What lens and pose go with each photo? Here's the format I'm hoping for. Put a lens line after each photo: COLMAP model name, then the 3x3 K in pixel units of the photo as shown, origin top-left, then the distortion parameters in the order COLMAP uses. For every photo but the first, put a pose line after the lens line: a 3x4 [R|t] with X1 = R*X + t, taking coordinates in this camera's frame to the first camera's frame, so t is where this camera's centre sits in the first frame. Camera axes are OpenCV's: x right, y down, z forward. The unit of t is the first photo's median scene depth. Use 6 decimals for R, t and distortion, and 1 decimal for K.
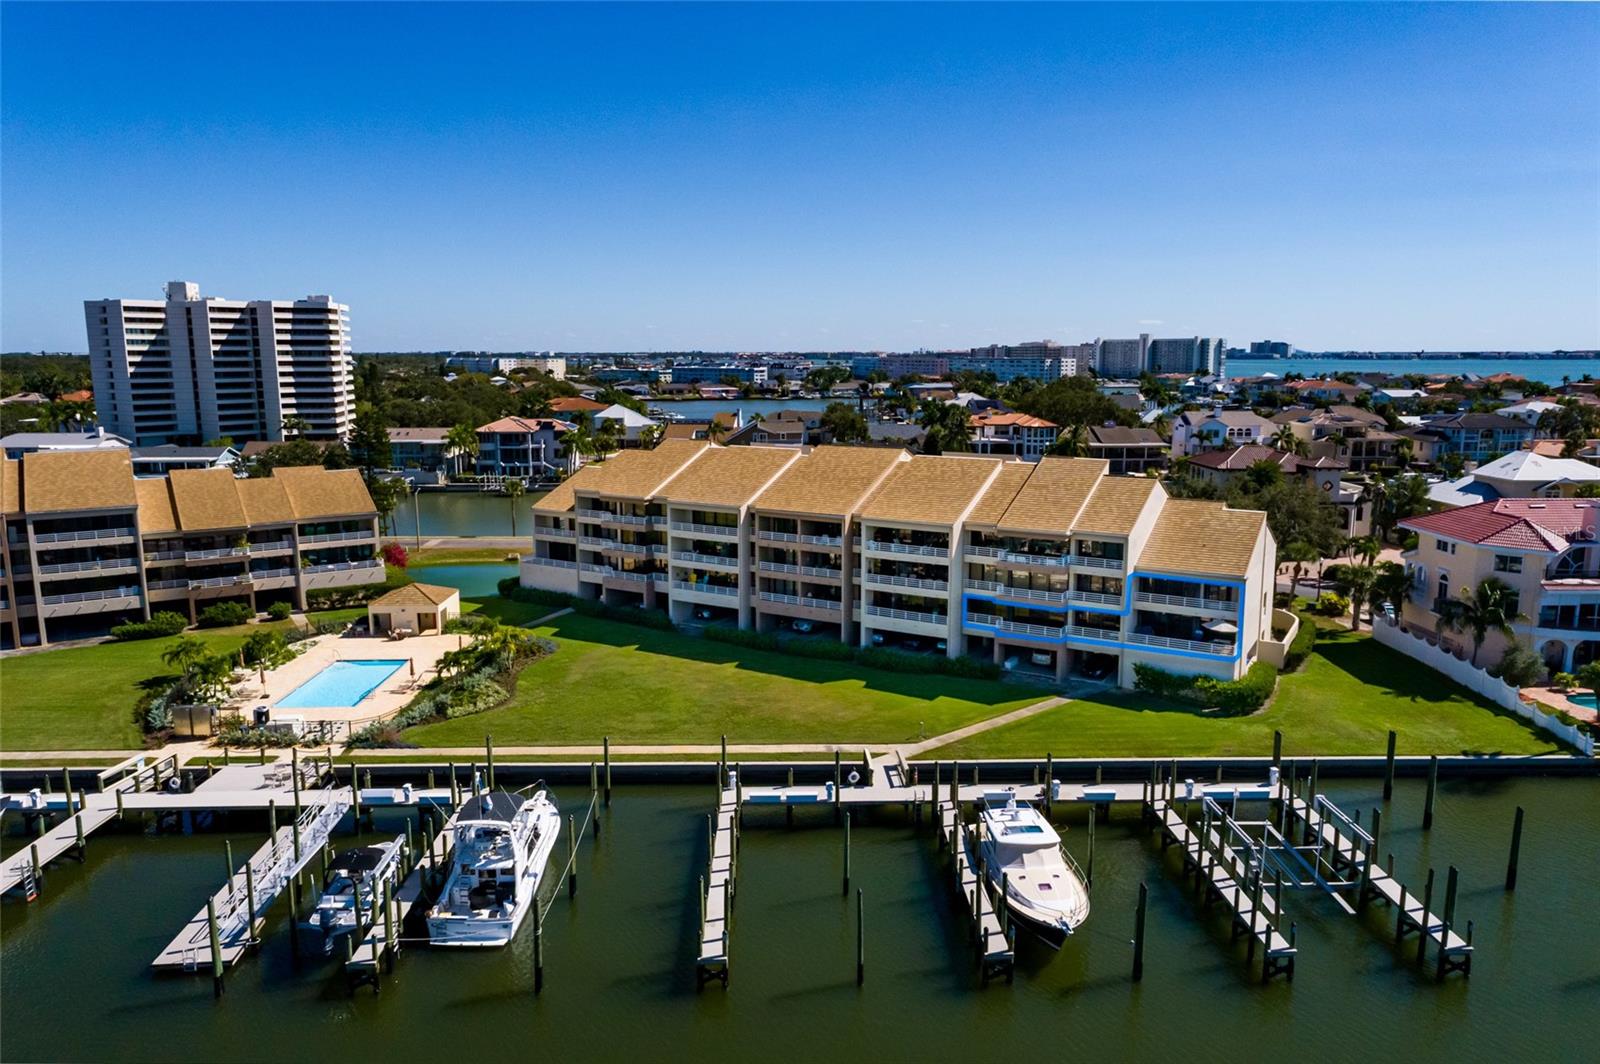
lens RADIAL K [[1089.9, 0, 800.0], [0, 1089.9, 532.0], [0, 0, 1]] dist [0.000768, 0.006410]
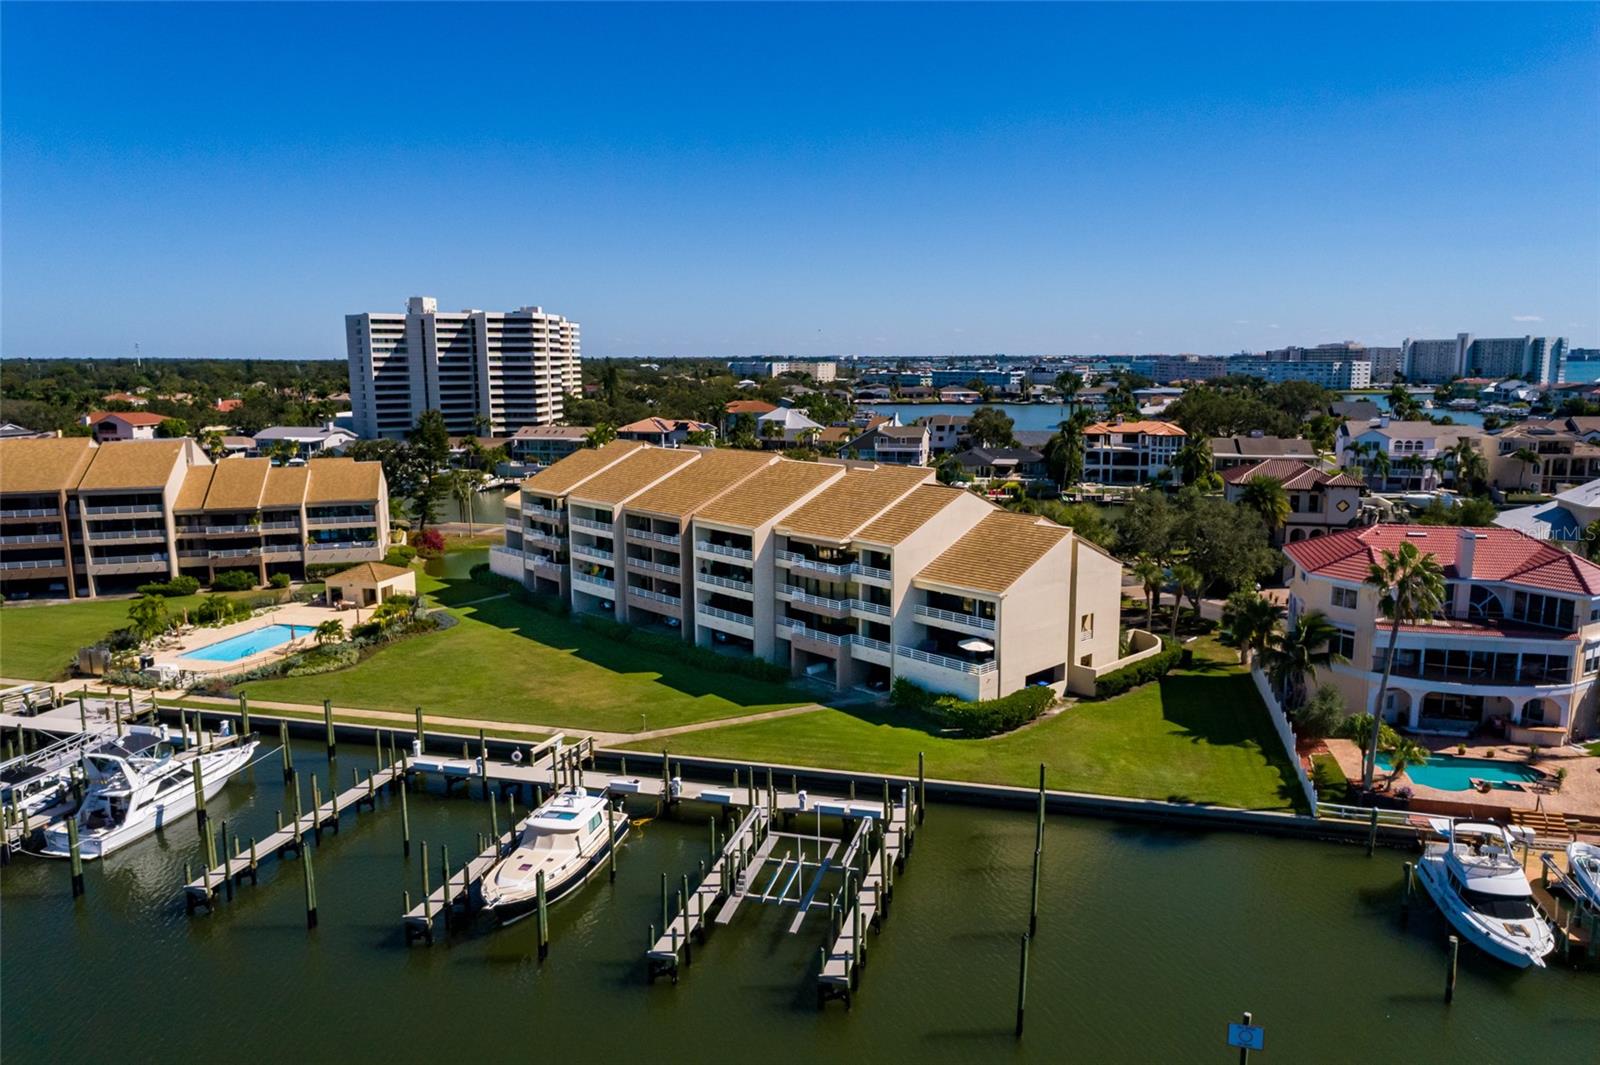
lens RADIAL K [[1085.7, 0, 800.0], [0, 1085.7, 532.5], [0, 0, 1]] dist [-0.005943, 0.016866]
pose [[0.961548, 0.040908, -0.271572, 0.365739], [-0.041431, 0.999134, 0.003812, -0.006725], [0.271493, 0.007586, 0.962411, 0.027799]]
